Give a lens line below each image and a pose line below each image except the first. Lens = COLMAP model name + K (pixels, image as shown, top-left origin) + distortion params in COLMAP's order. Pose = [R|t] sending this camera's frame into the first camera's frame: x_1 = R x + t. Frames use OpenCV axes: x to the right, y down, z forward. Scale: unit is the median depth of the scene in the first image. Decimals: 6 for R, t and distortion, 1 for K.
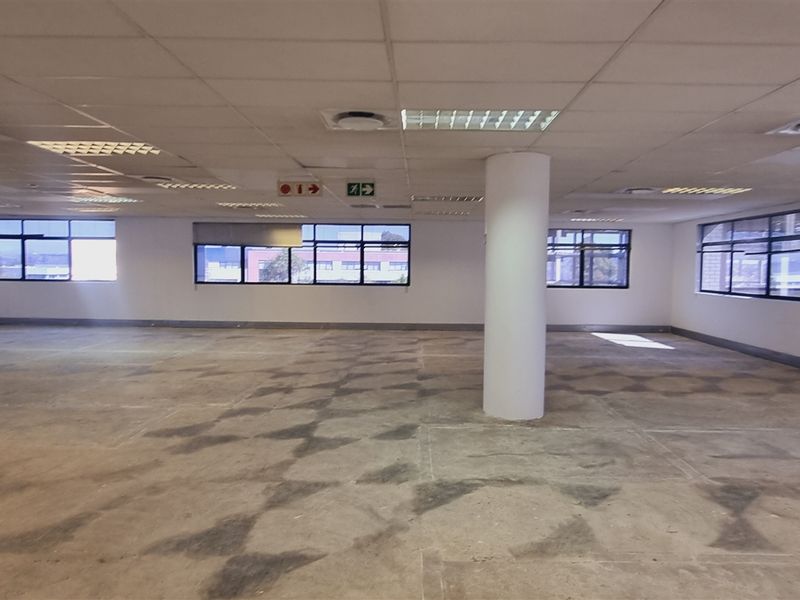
lens RADIAL K [[538.7, 0, 427.8], [0, 538.7, 291.4], [0, 0, 1]] dist [-0.005923, -0.000831]
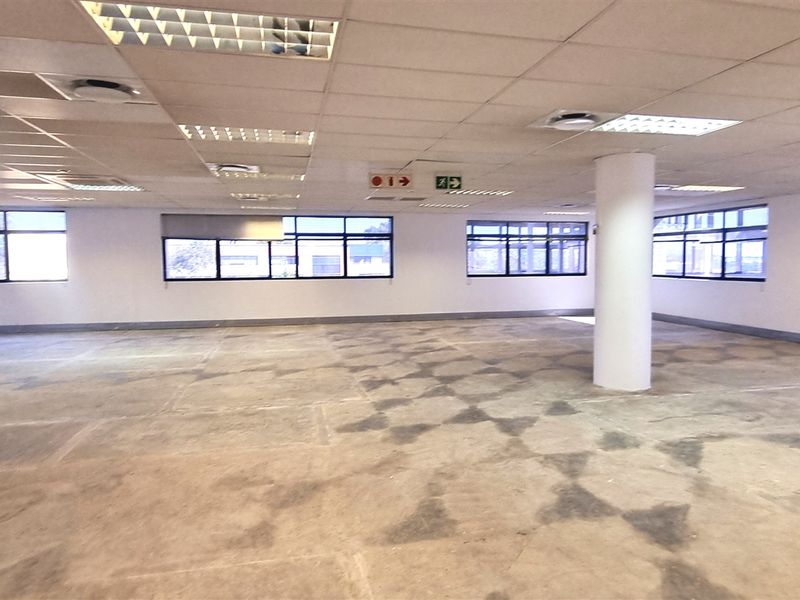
lens RADIAL K [[538.7, 0, 427.8], [0, 538.7, 291.4], [0, 0, 1]] dist [-0.005923, -0.000831]
pose [[0.972321, -0.029995, 0.231714, -0.284345], [0.026830, 0.999499, 0.016796, -0.000061], [-0.232102, -0.010114, 0.972639, 0.003710]]
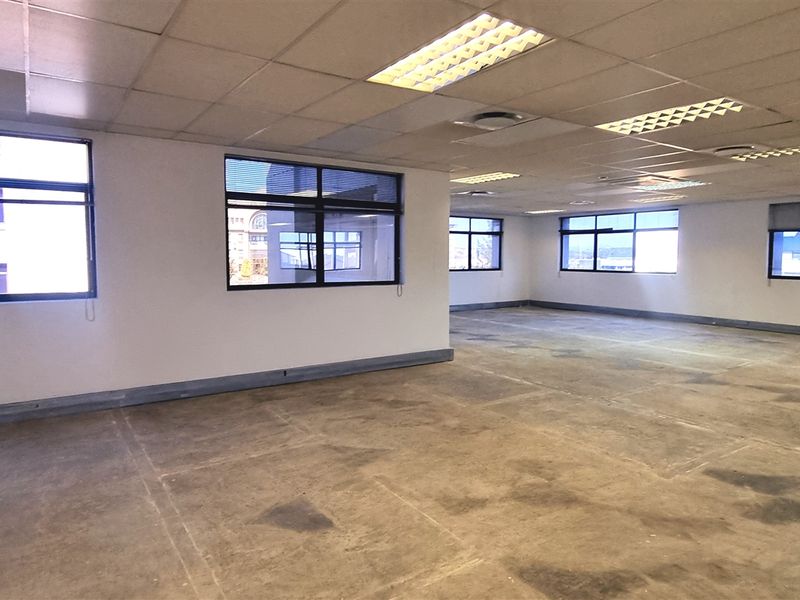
lens RADIAL K [[542.6, 0, 412.8], [0, 542.6, 297.3], [0, 0, 1]] dist [-0.001291, -0.000632]
pose [[0.560769, 0.052233, -0.826323, -0.061029], [-0.031759, 0.998631, 0.041572, -0.002991], [0.827363, 0.002930, 0.561660, 0.098225]]
